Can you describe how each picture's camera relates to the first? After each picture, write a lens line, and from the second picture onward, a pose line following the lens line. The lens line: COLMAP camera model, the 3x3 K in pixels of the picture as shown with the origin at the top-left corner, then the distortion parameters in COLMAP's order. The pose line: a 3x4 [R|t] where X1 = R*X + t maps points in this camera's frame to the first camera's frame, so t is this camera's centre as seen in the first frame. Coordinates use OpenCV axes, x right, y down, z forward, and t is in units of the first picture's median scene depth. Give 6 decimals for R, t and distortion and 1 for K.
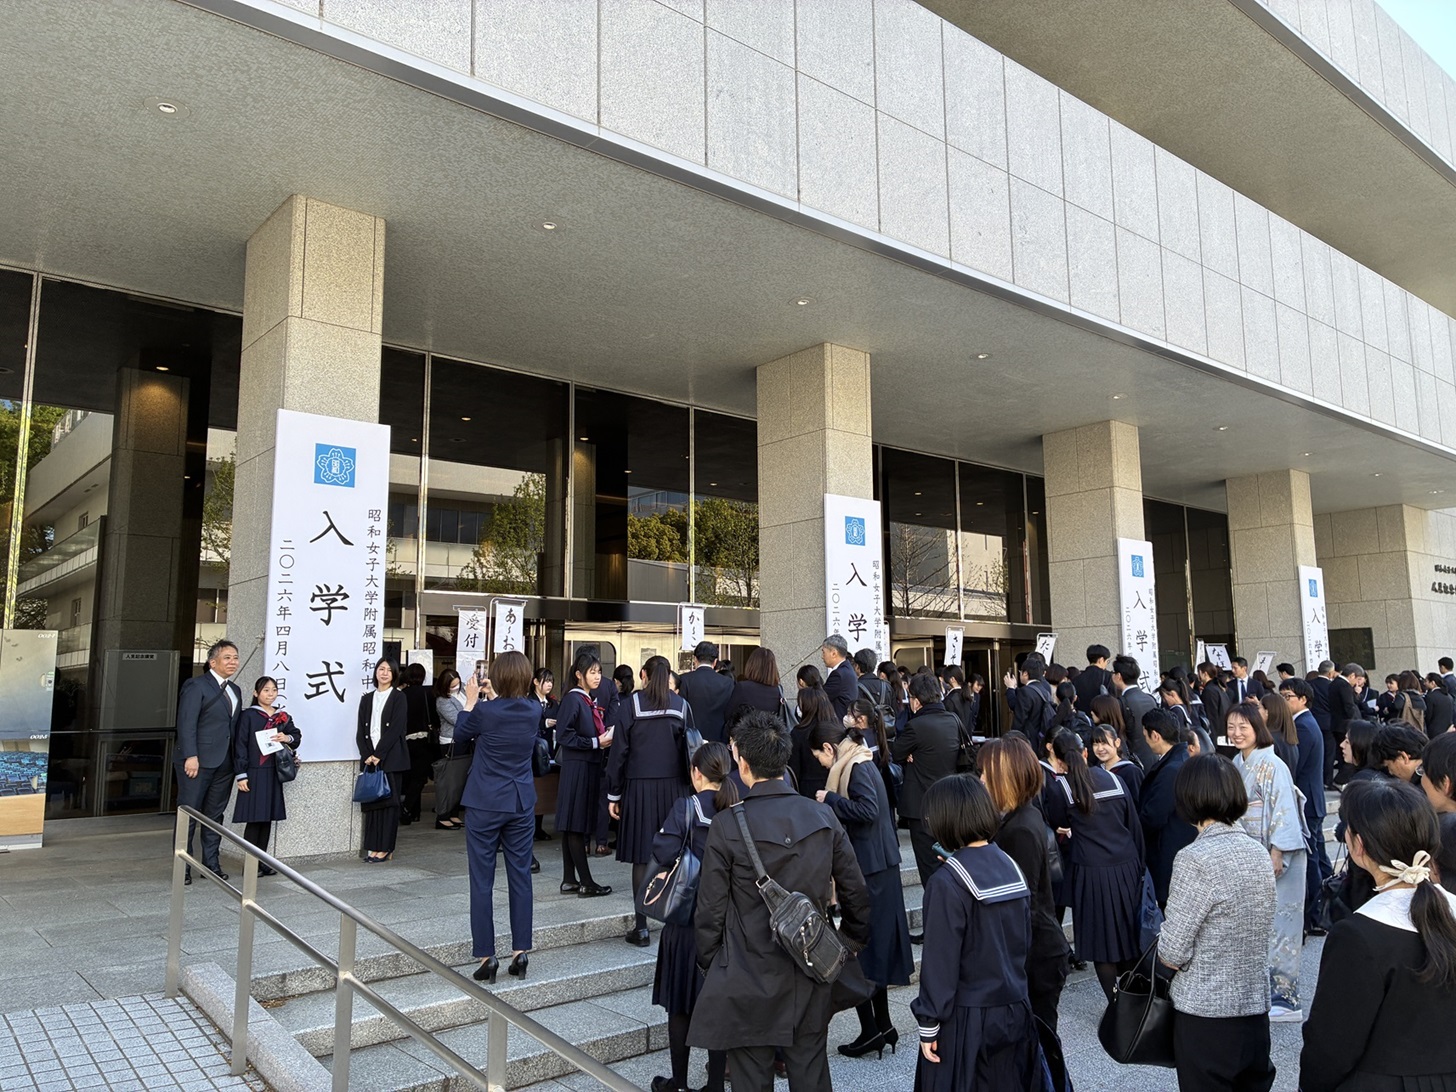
lens RADIAL K [[1101.1, 0, 728.0], [0, 1101.1, 546.0], [0, 0, 1]] dist [0.032453, 0.004100]
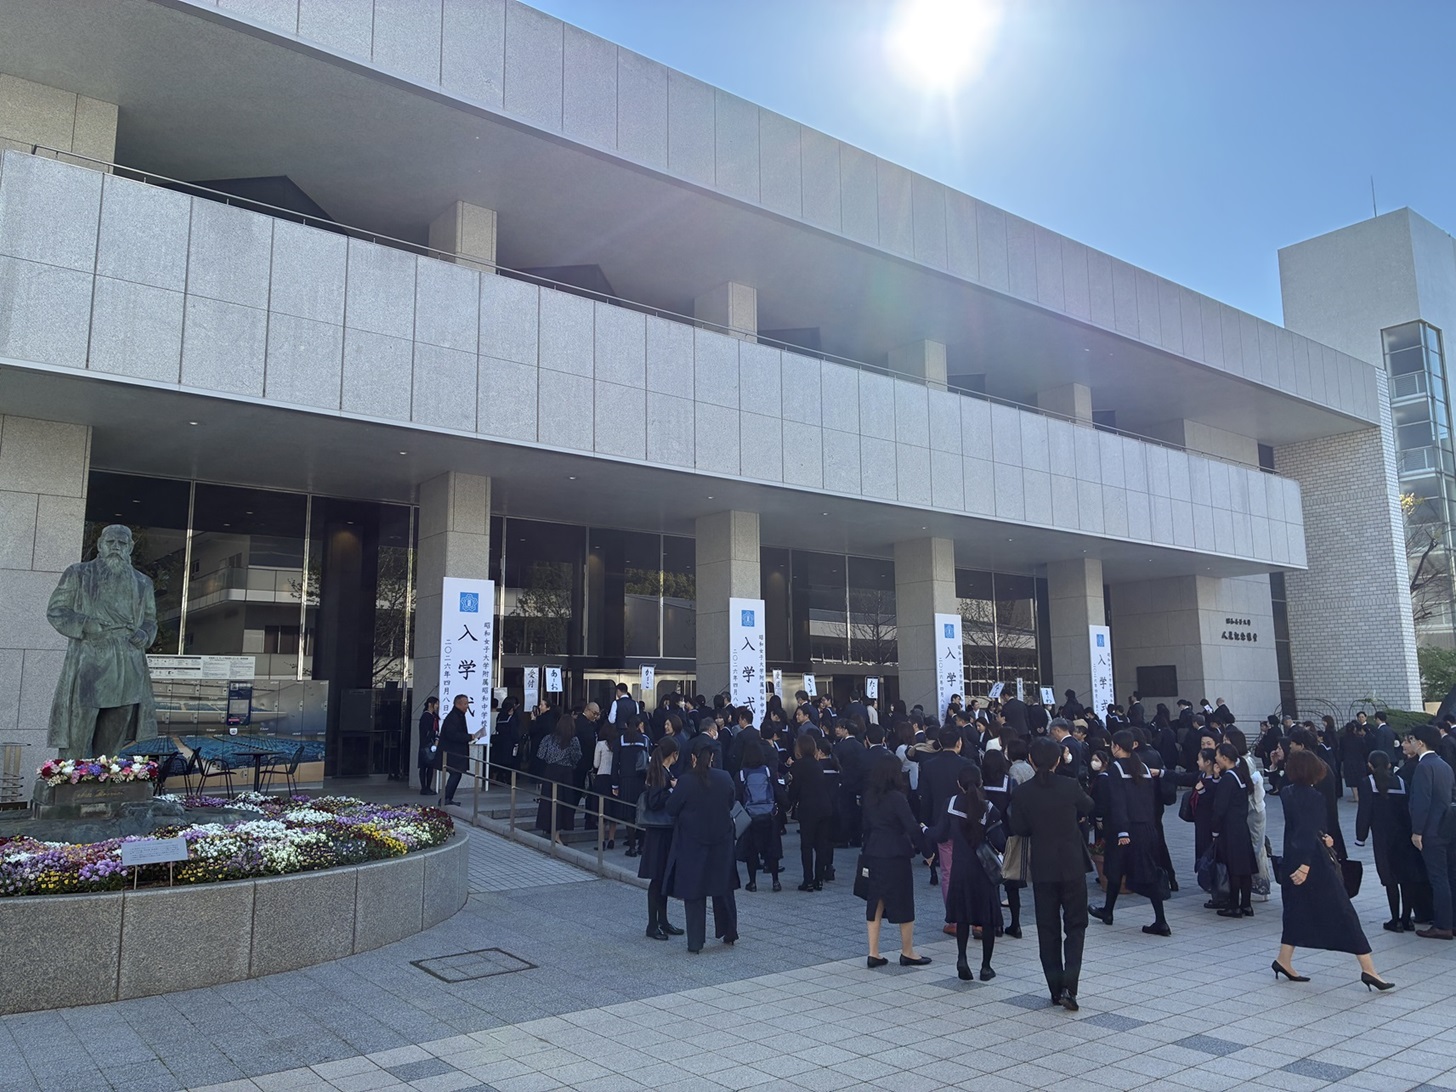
lens RADIAL K [[1101.9, 0, 713.5], [0, 1101.9, 542.3], [0, 0, 1]] dist [0.060398, -0.000296]
pose [[0.999118, -0.003980, -0.041813, 0.180468], [0.003195, 0.999818, -0.018834, -0.136746], [0.041880, 0.018684, 0.998948, -0.999610]]
